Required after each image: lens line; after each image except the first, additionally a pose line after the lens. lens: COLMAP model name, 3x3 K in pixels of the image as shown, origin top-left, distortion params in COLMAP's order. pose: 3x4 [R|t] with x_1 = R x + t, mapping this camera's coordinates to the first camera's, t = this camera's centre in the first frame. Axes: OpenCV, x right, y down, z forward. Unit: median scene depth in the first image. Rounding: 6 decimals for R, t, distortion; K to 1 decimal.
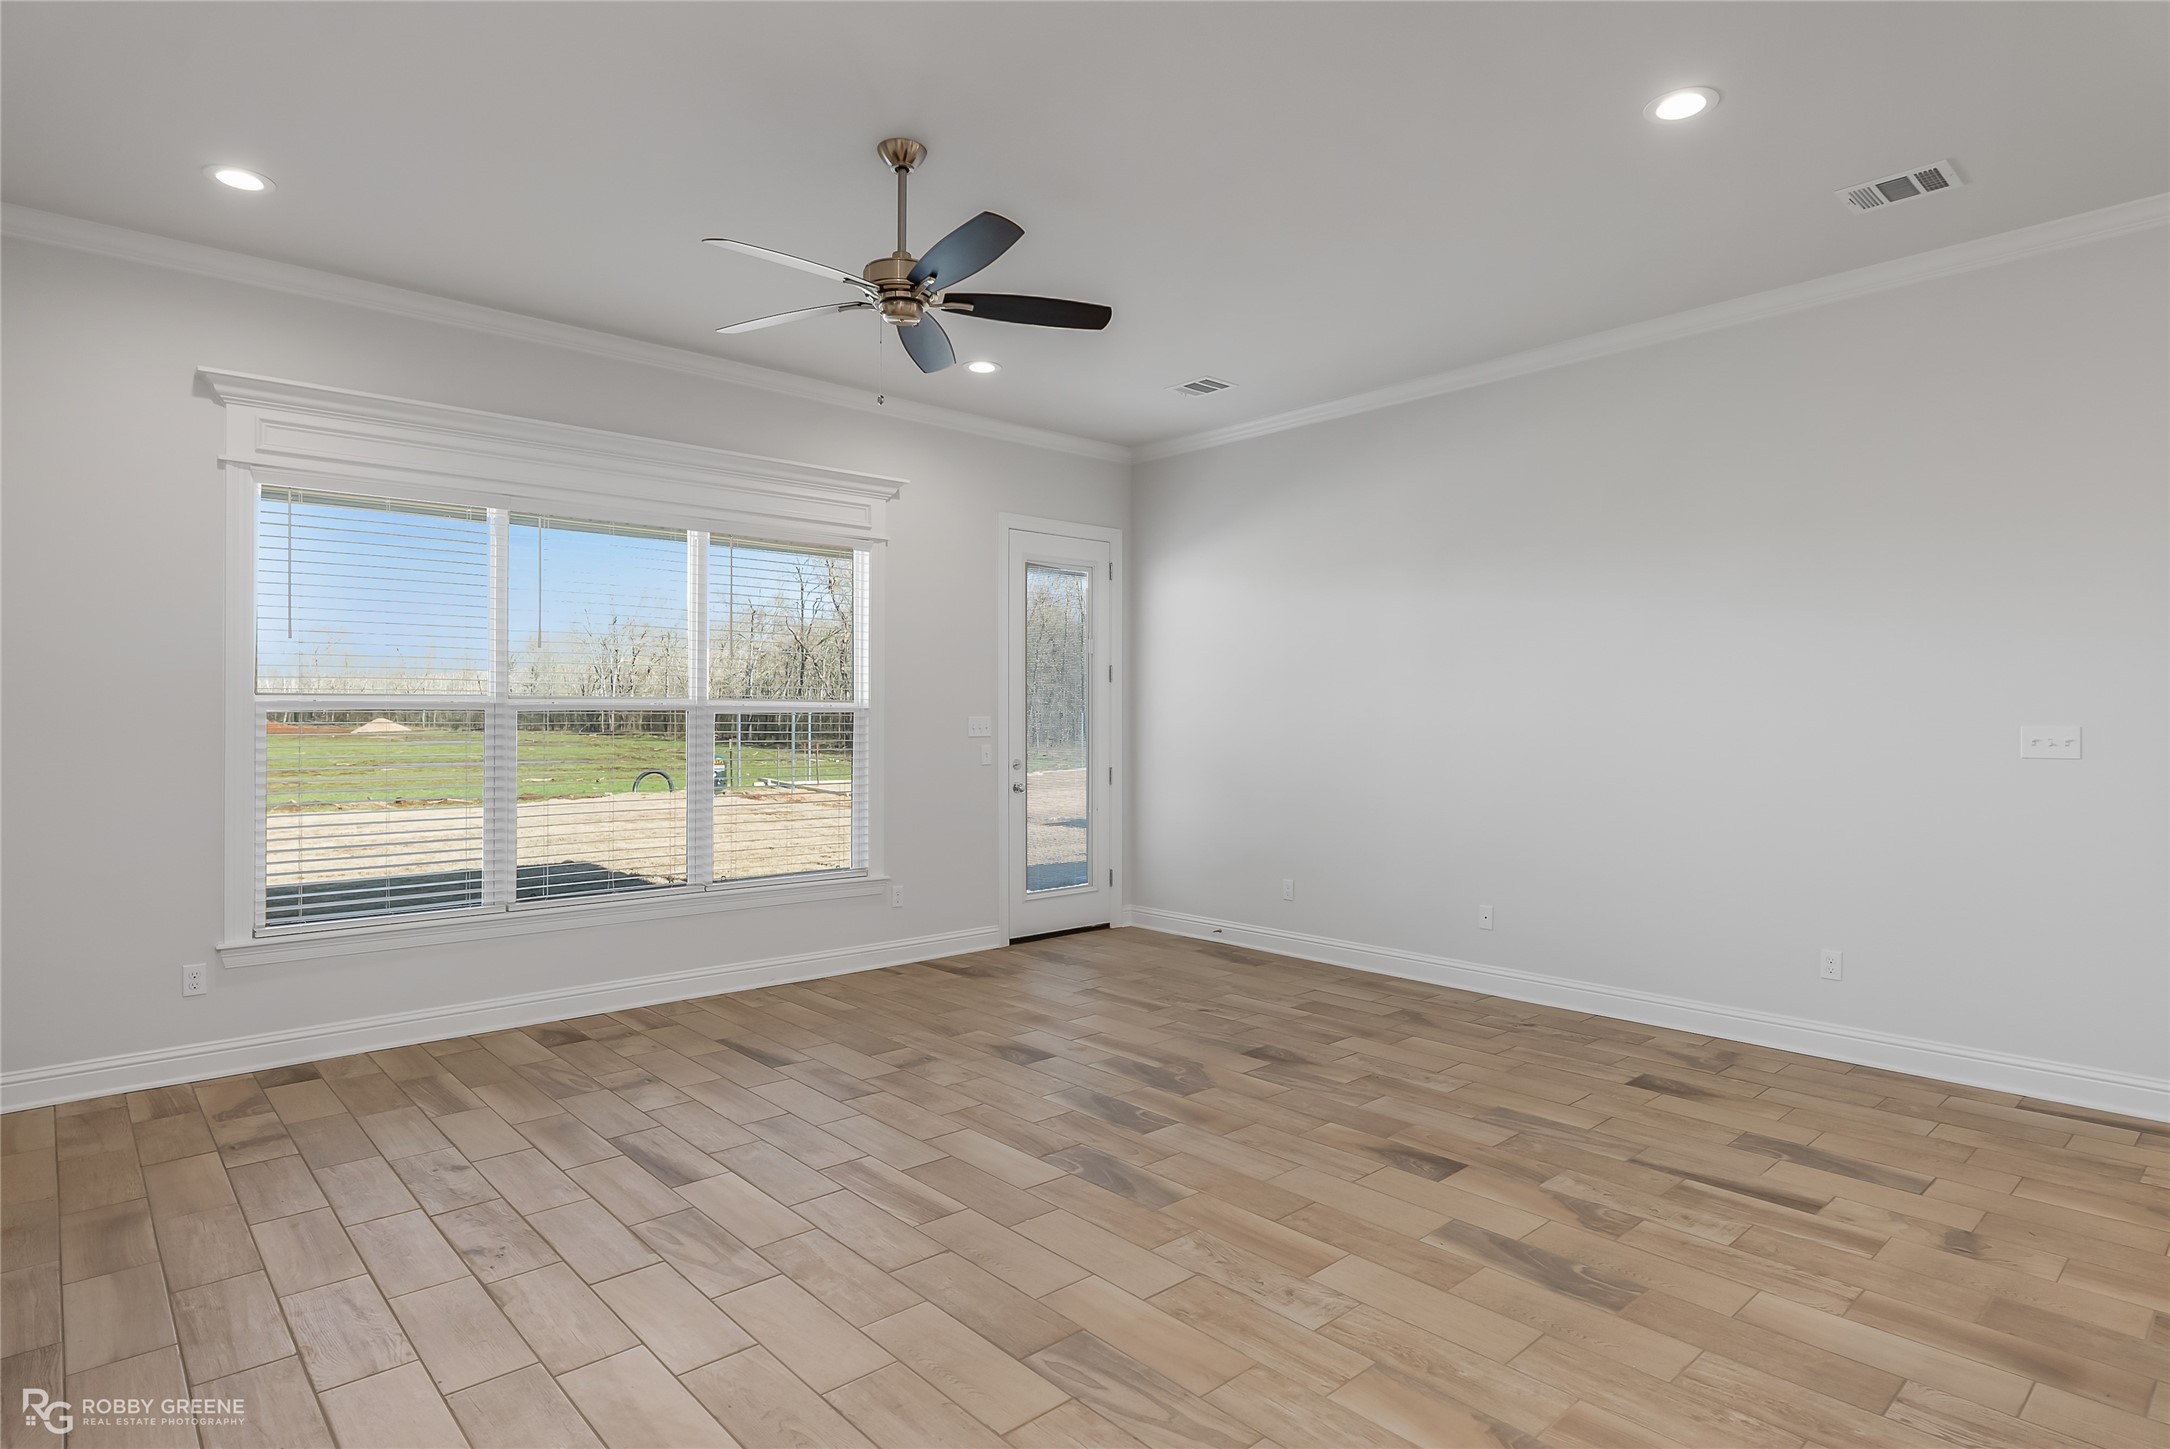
lens RADIAL K [[1154.0, 0, 1091.8], [0, 1154.0, 727.4], [0, 0, 1]] dist [-0.003889, 0.000411]
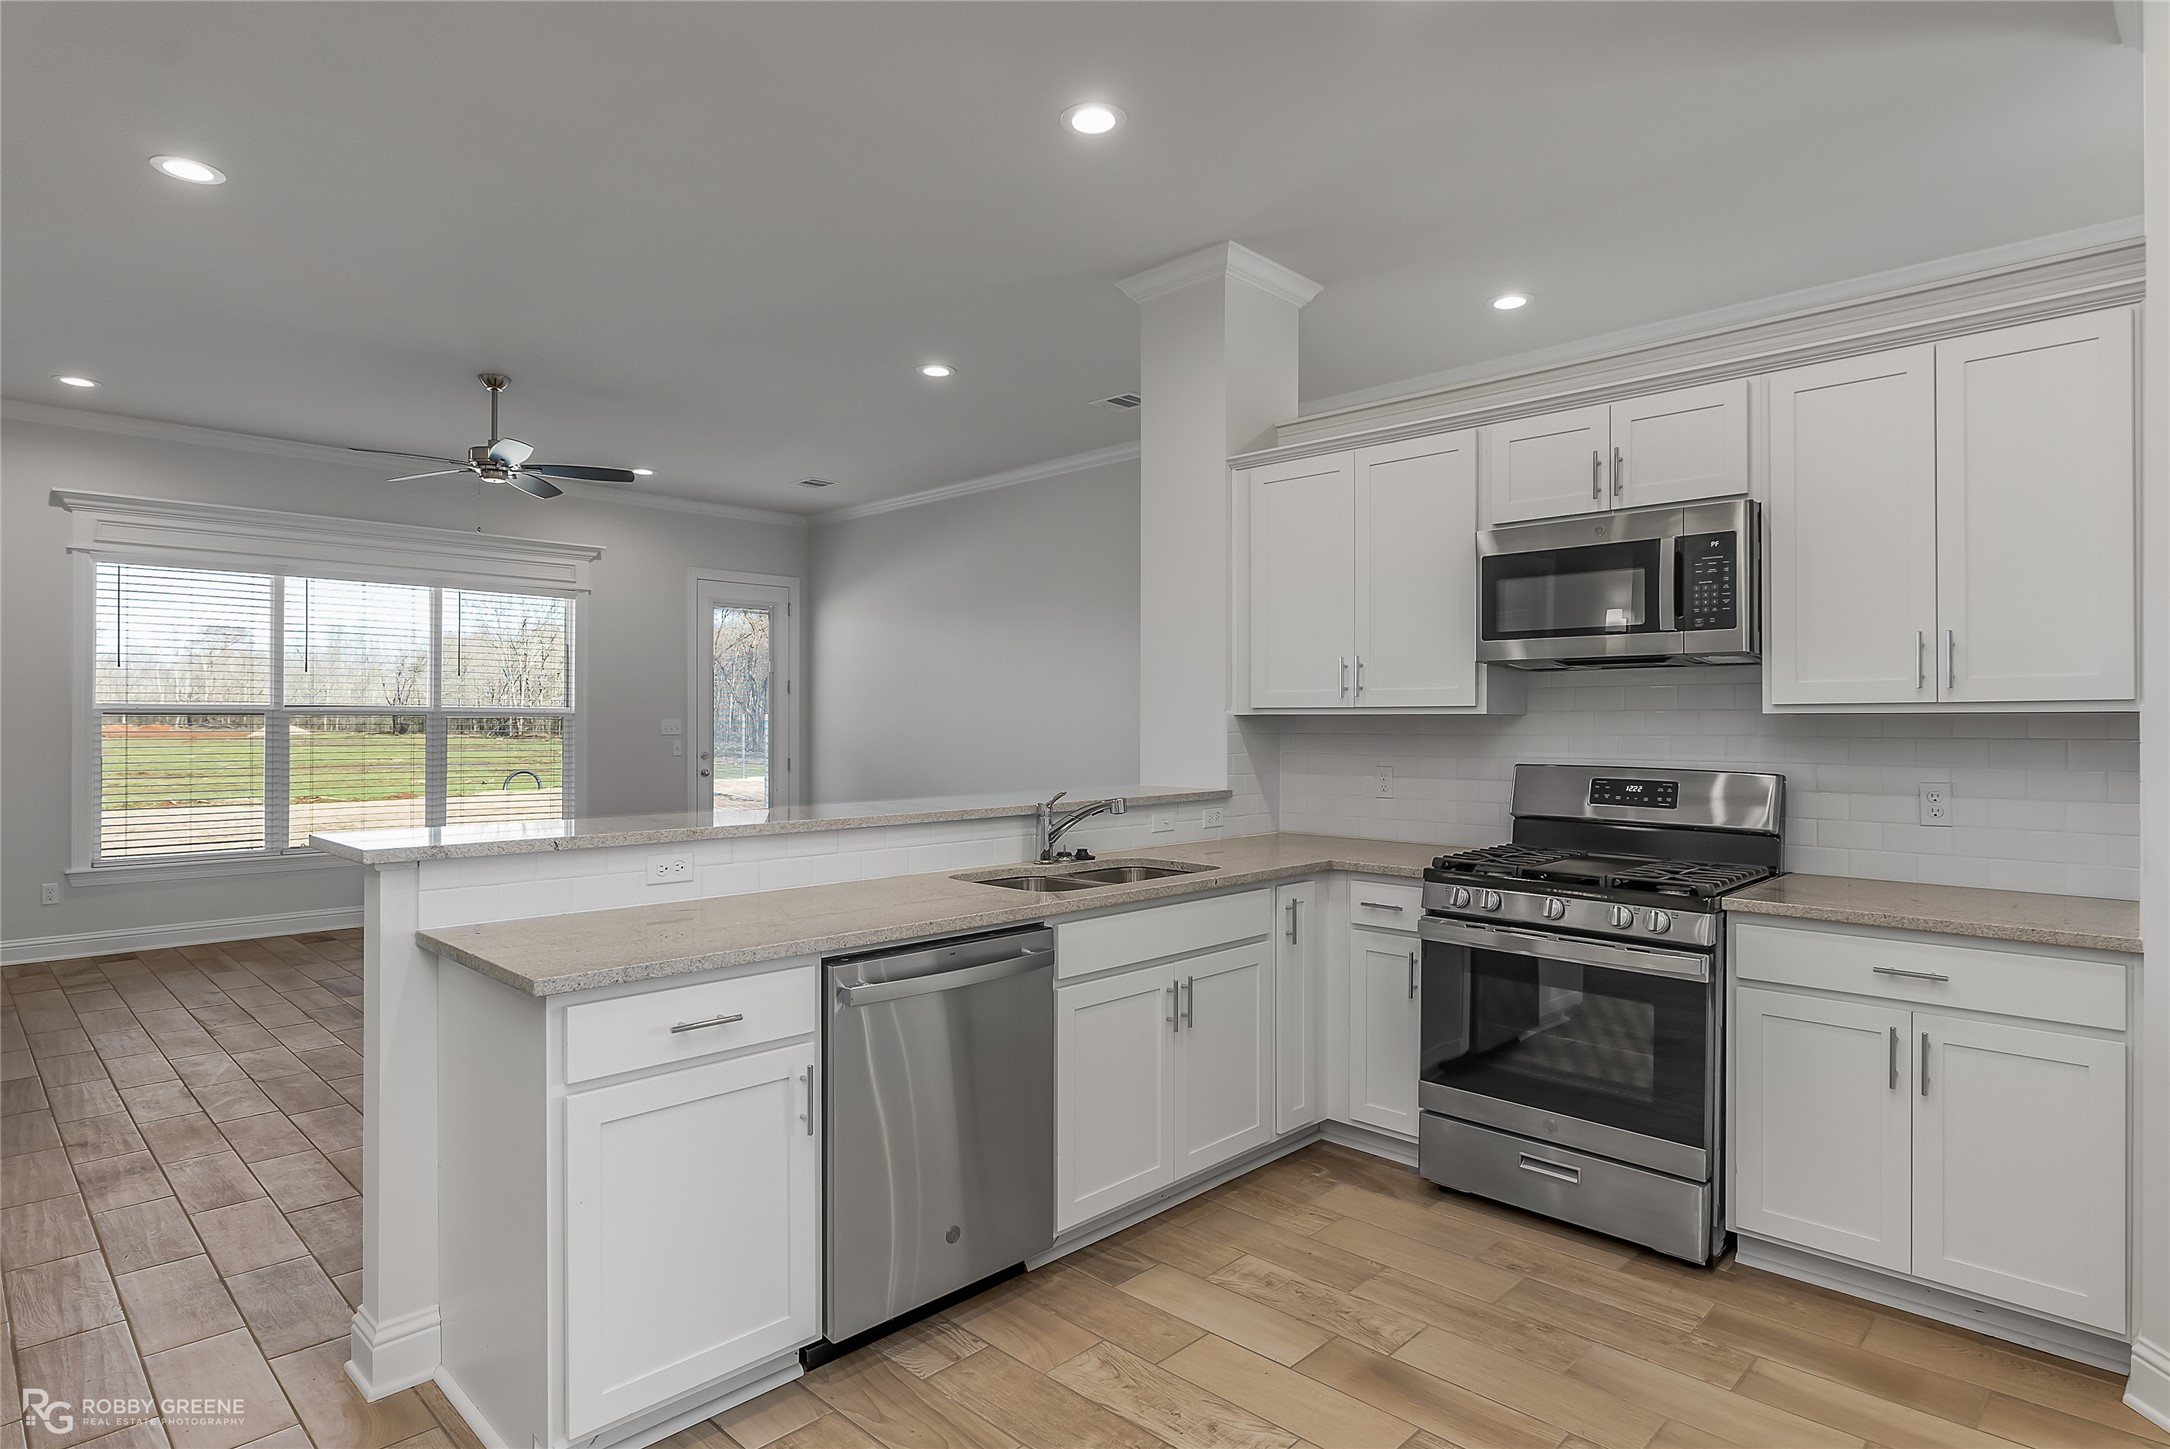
lens RADIAL K [[1154.0, 0, 1091.8], [0, 1154.0, 727.4], [0, 0, 1]] dist [-0.003889, 0.000411]
pose [[0.998191, 0.000001, 0.060116, 0.536725], [0.000163, 0.999996, -0.002714, 0.005661], [-0.060116, 0.002719, 0.998188, -0.639266]]
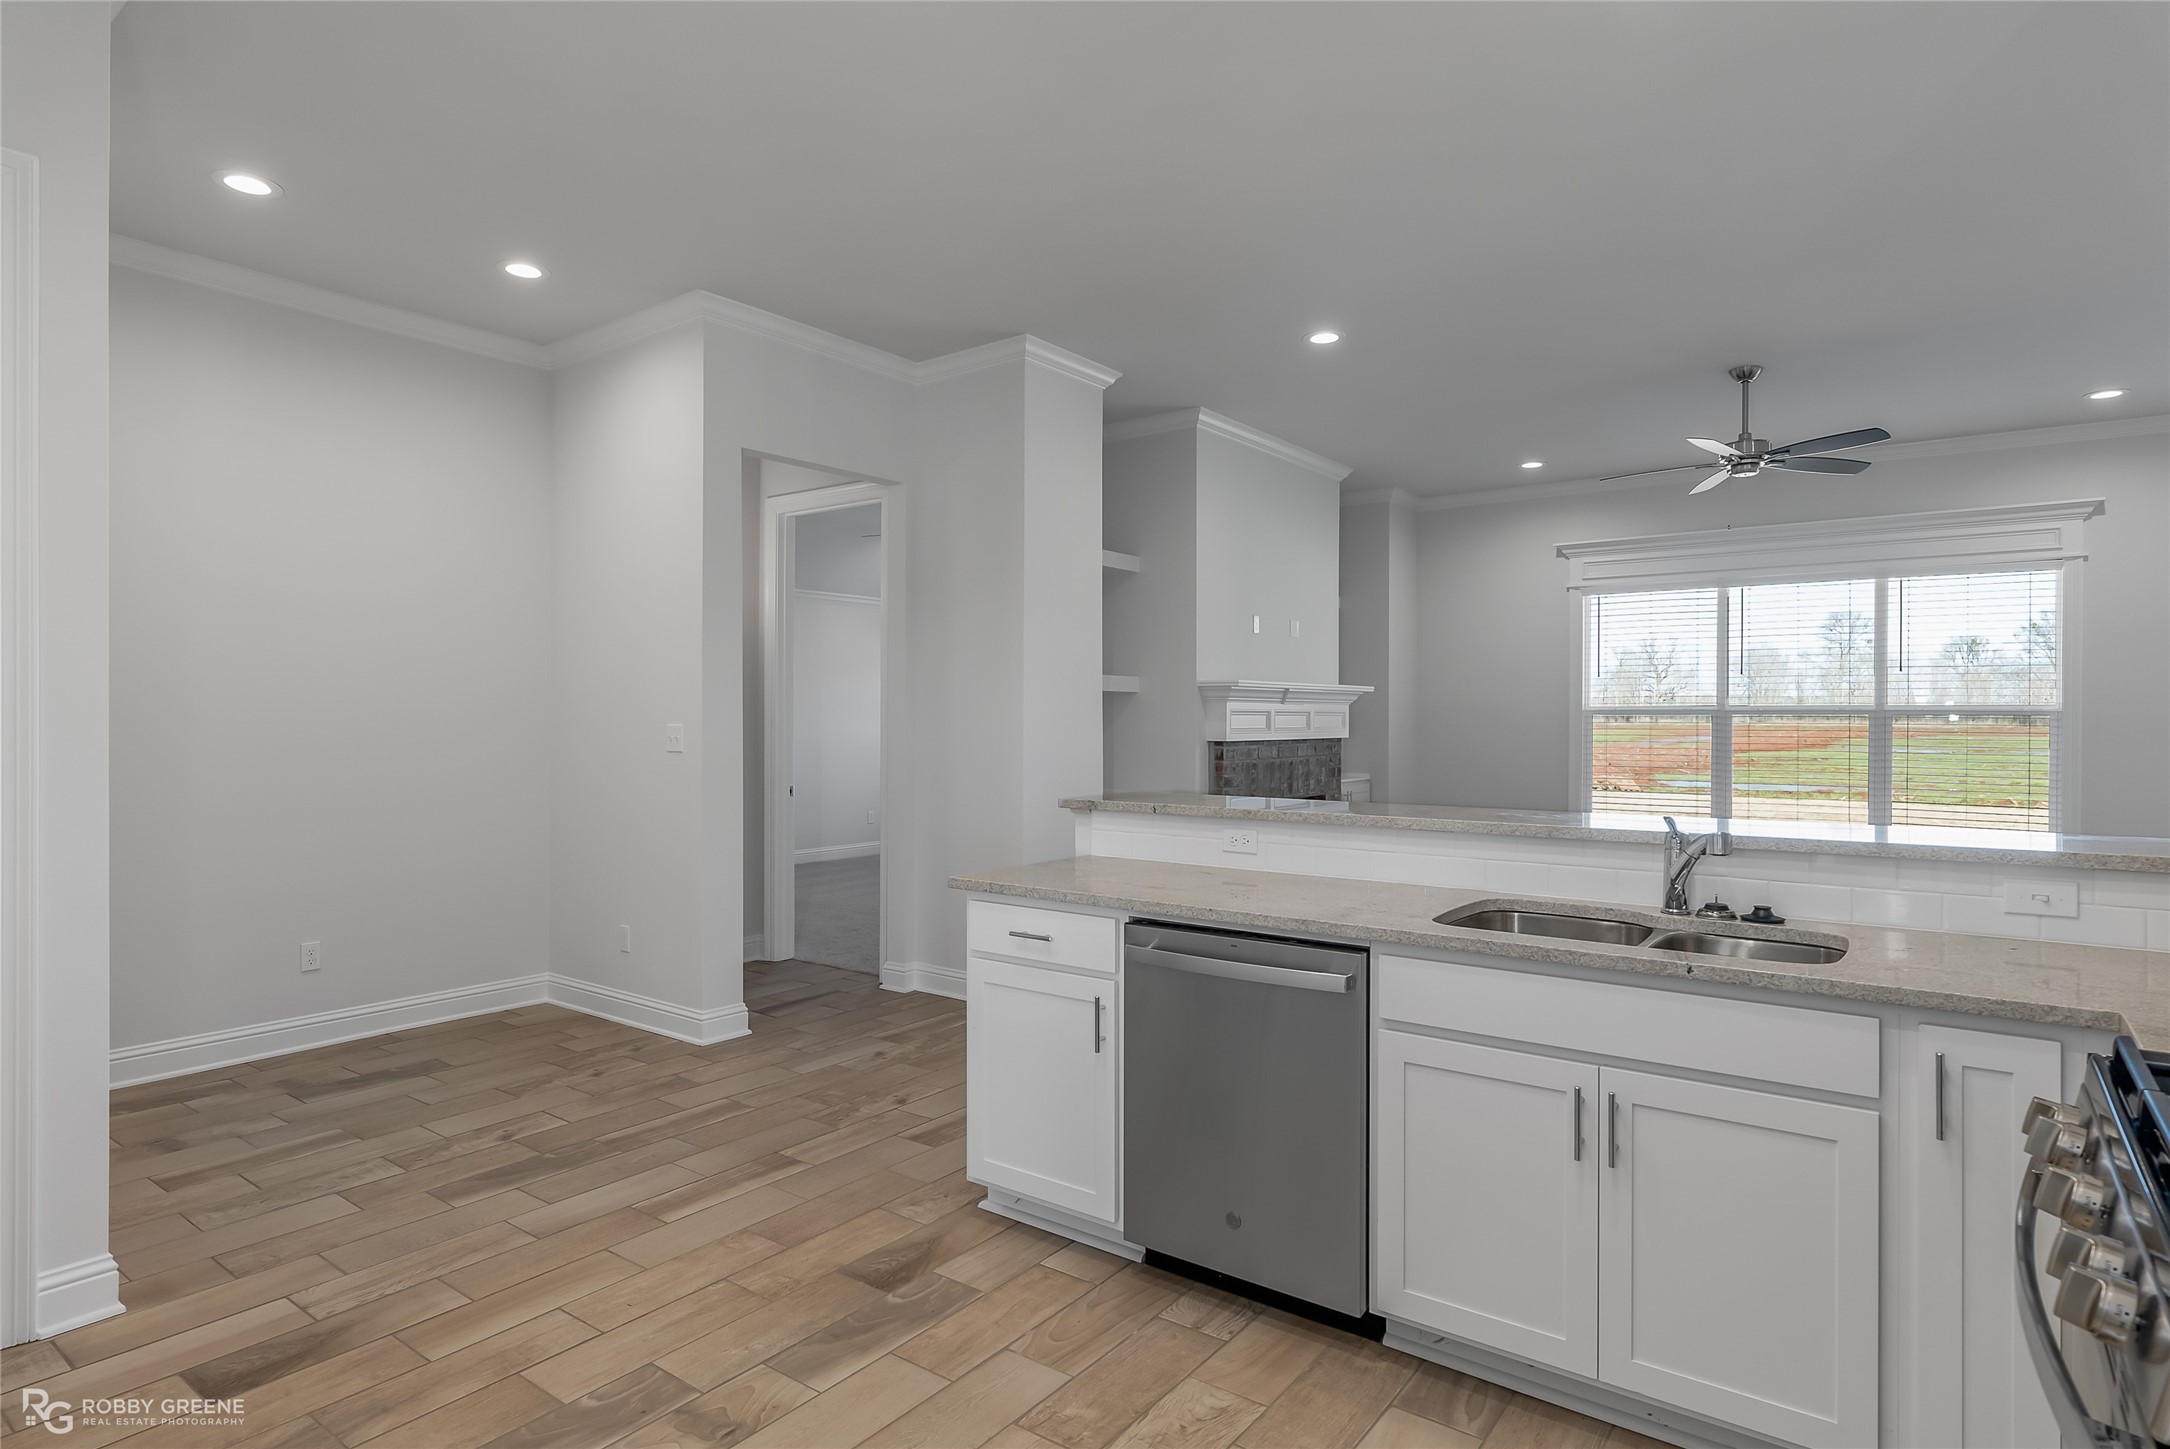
lens RADIAL K [[1154.0, 0, 1091.8], [0, 1154.0, 727.4], [0, 0, 1]] dist [-0.003889, 0.000411]
pose [[0.197757, 0.007297, -0.980224, 1.124877], [-0.009471, 0.999940, 0.005533, 0.002509], [0.980205, 0.008189, 0.197814, -0.203569]]
